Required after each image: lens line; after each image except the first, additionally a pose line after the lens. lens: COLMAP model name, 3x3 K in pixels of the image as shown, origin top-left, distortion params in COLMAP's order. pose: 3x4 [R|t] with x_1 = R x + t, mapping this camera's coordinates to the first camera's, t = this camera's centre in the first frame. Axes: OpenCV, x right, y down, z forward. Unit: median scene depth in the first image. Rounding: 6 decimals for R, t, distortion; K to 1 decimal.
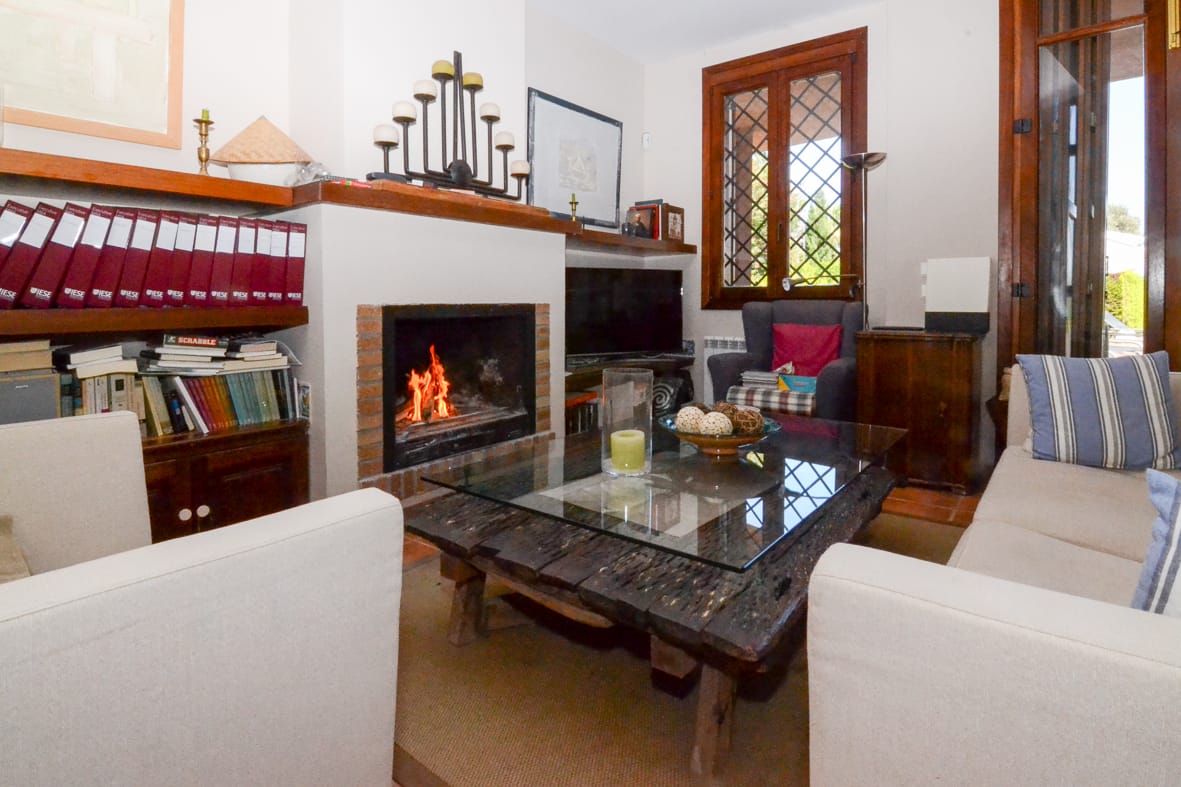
lens RADIAL K [[598.4, 0, 572.9], [0, 598.4, 320.9], [0, 0, 1]] dist [-0.017068, -0.000152]
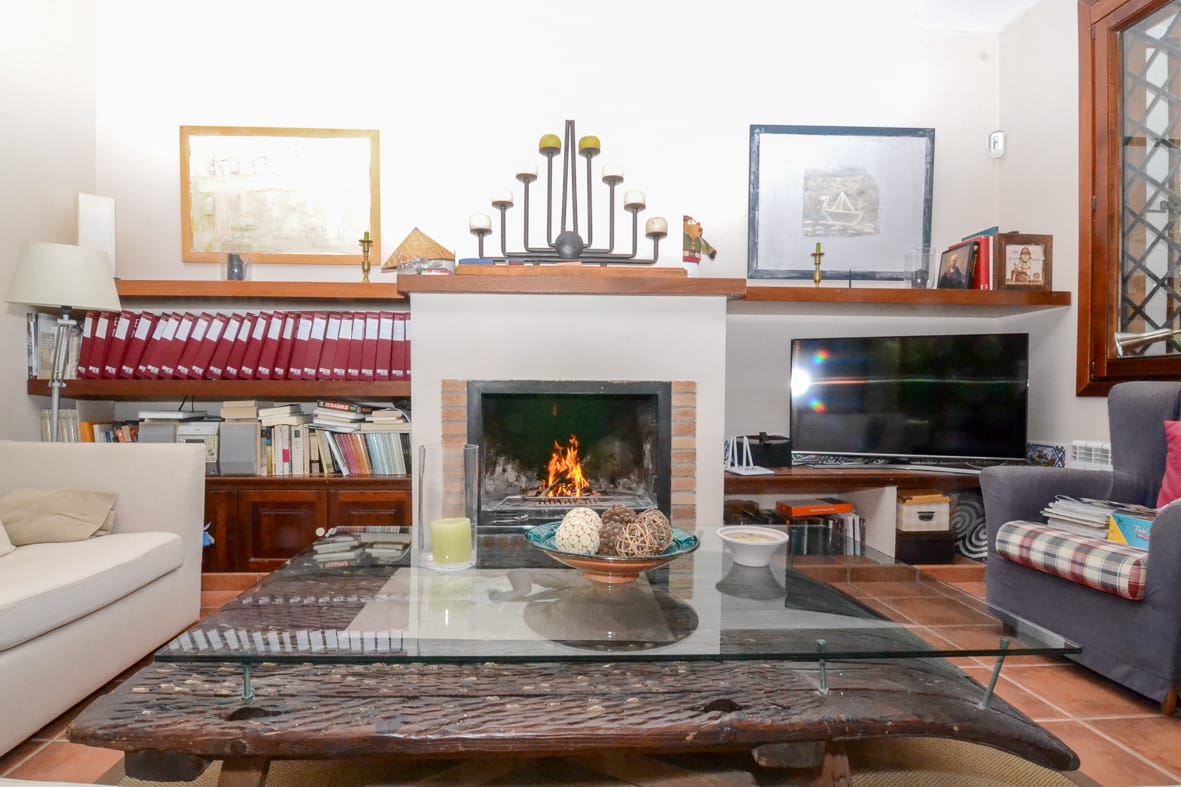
lens RADIAL K [[613.3, 0, 570.4], [0, 613.3, 406.4], [0, 0, 1]] dist [-0.018754, -0.000118]
pose [[0.664801, 0.024128, -0.746631, 0.551481], [-0.032250, 0.999473, 0.003583, 0.009499], [0.746324, 0.021697, 0.665229, 0.344662]]
